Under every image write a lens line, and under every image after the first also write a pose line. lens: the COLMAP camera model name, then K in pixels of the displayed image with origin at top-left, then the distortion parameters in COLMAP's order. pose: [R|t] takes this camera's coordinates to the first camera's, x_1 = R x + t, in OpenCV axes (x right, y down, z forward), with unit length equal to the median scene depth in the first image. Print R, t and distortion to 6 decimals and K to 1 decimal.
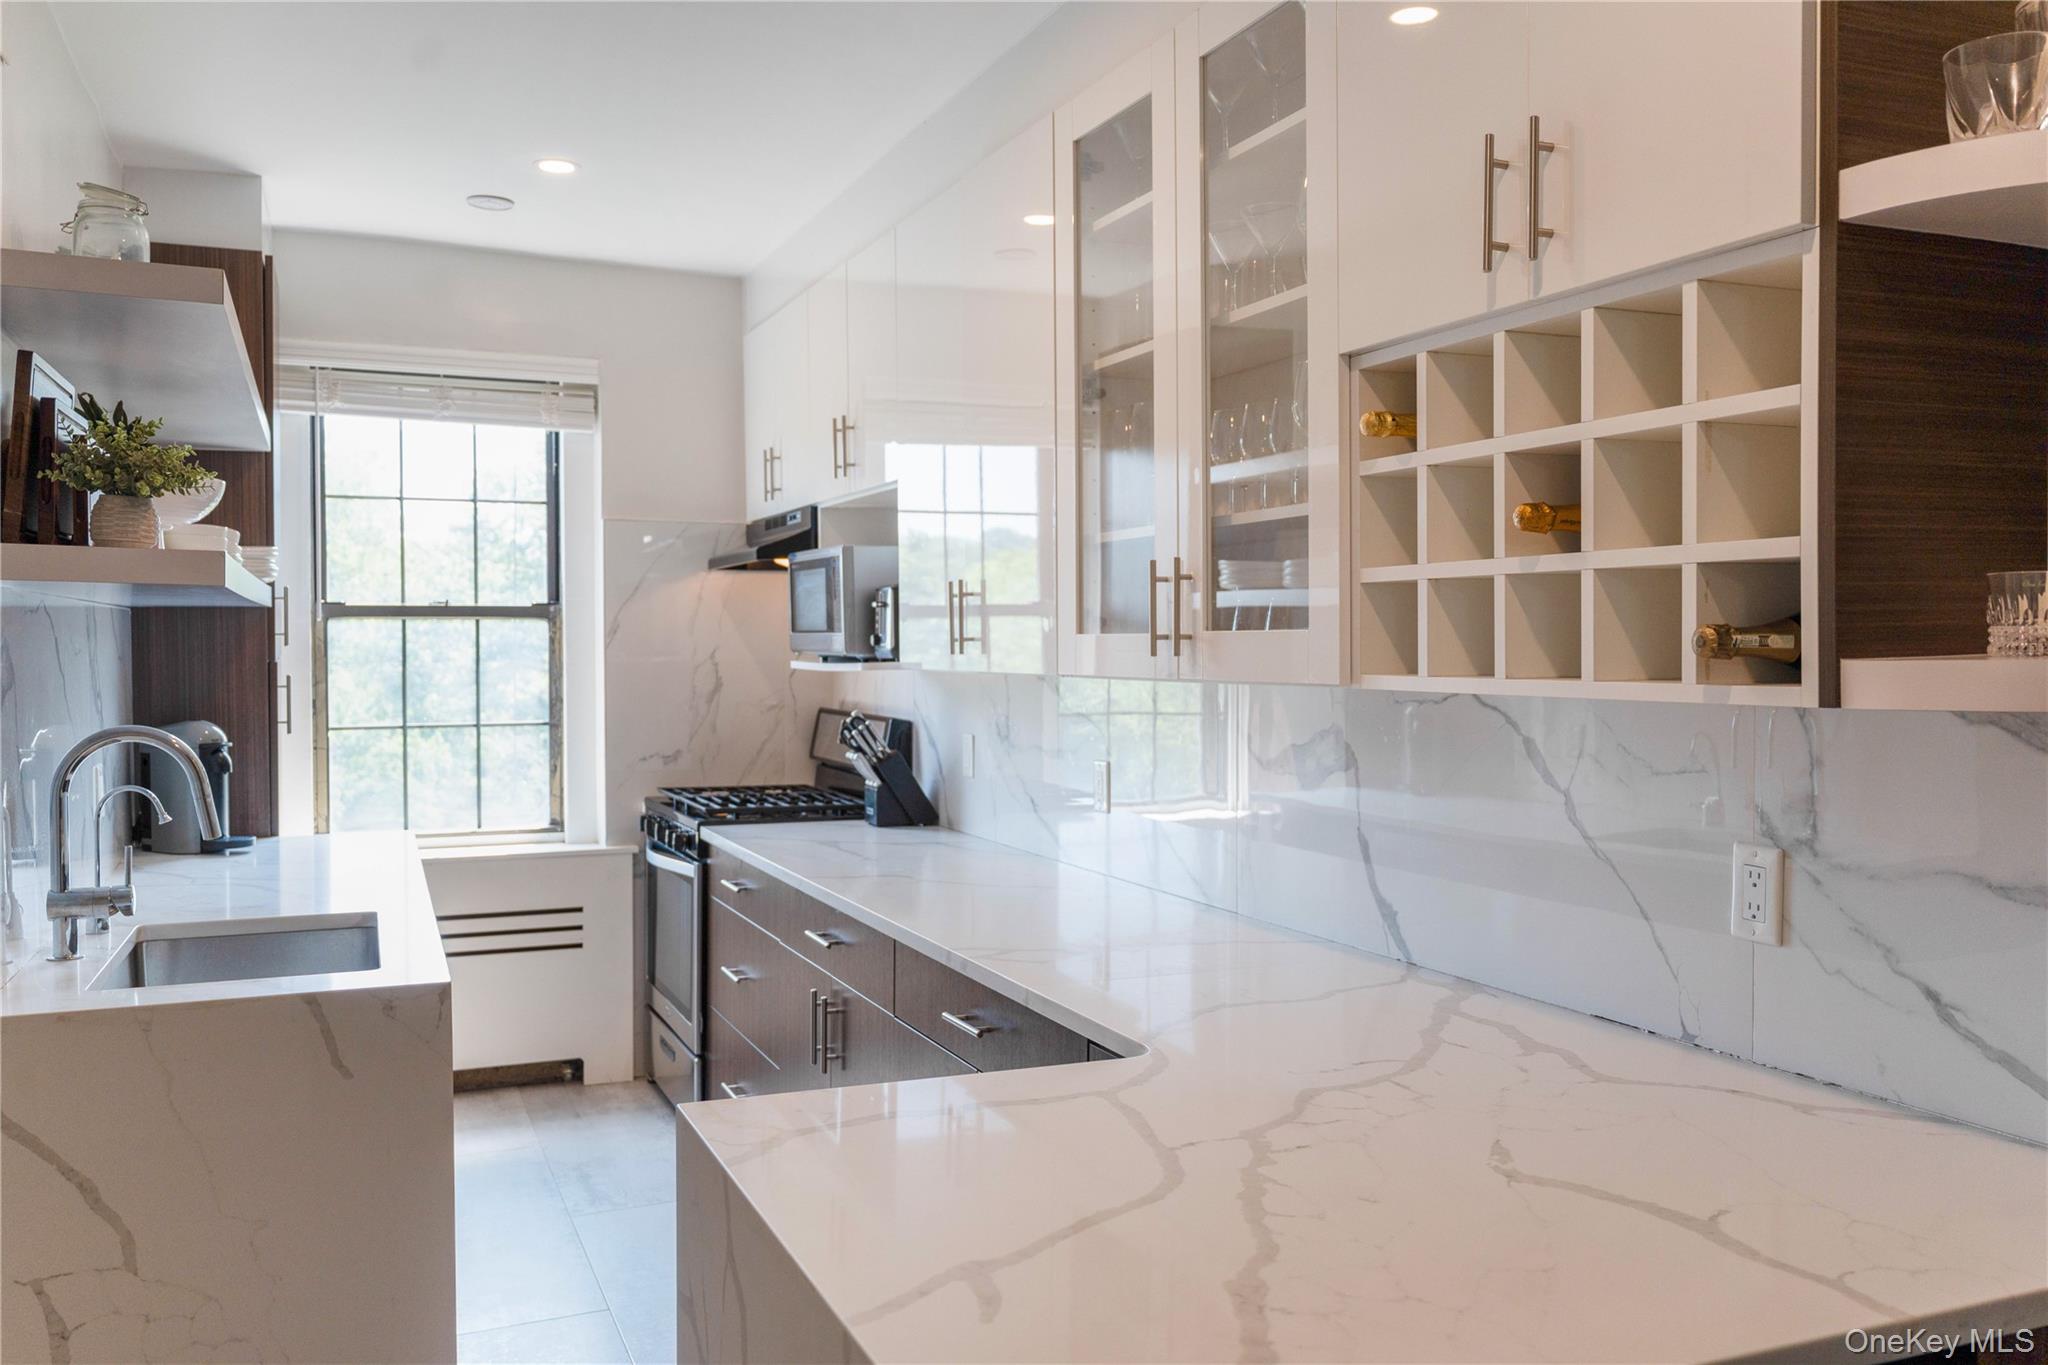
lens RADIAL K [[1620.0, 0, 1019.1], [0, 1620.0, 647.2], [0, 0, 1]] dist [-0.001408, -0.002408]
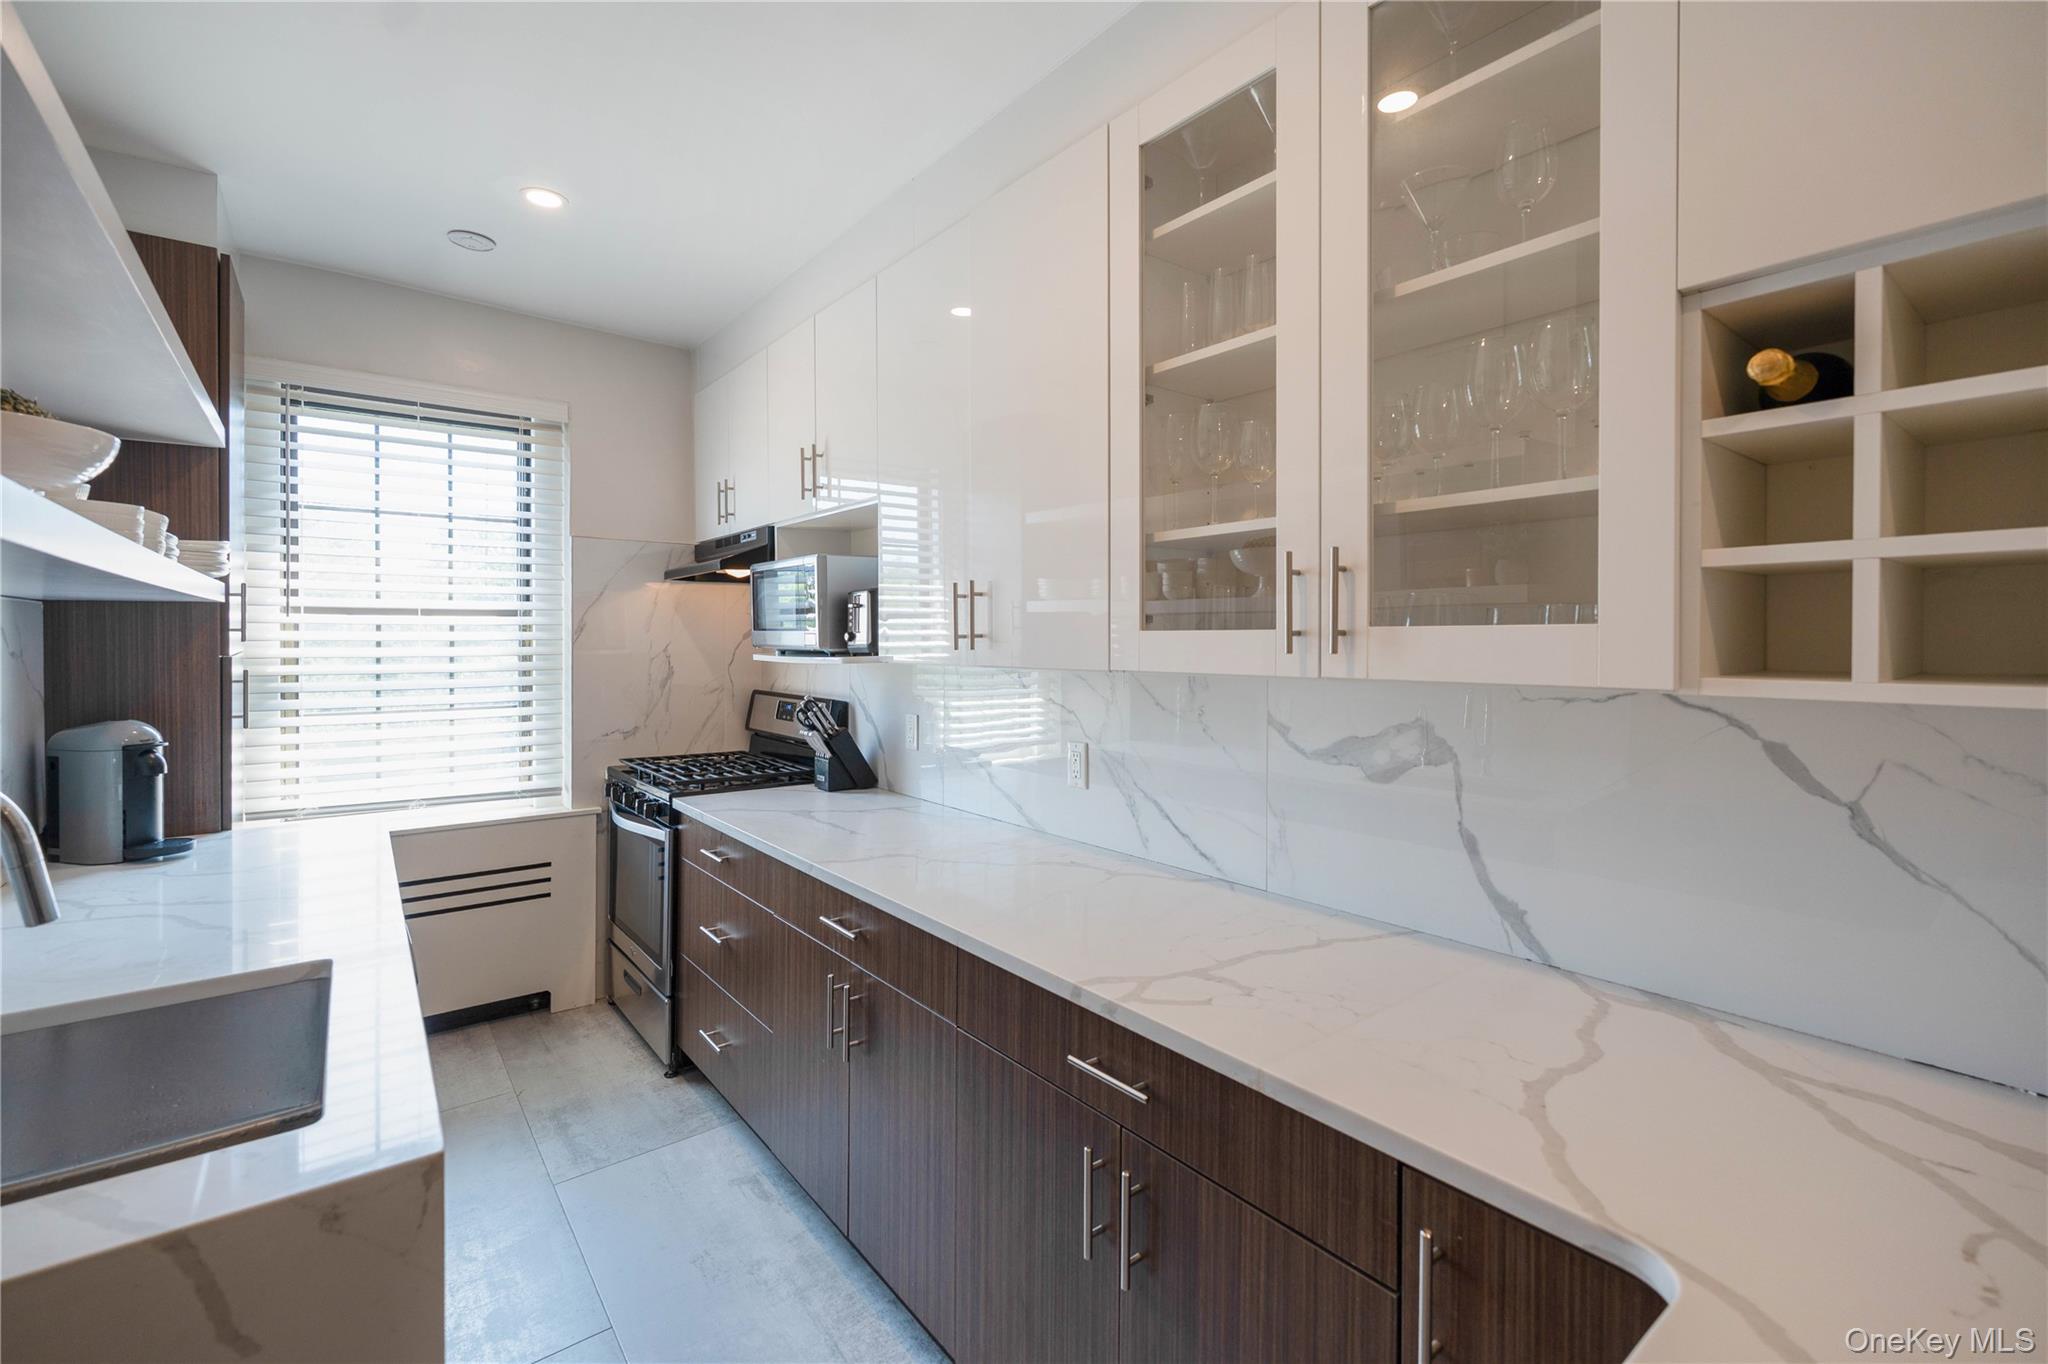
lens RADIAL K [[910.1, 0, 1039.4], [0, 910.1, 630.5], [0, 0, 1]] dist [0.002485, 0.000456]
pose [[0.966016, 0.004032, 0.258450, -0.112038], [-0.000691, 0.999915, -0.013018, -0.000418], [-0.258481, 0.012397, 0.965937, 0.302306]]
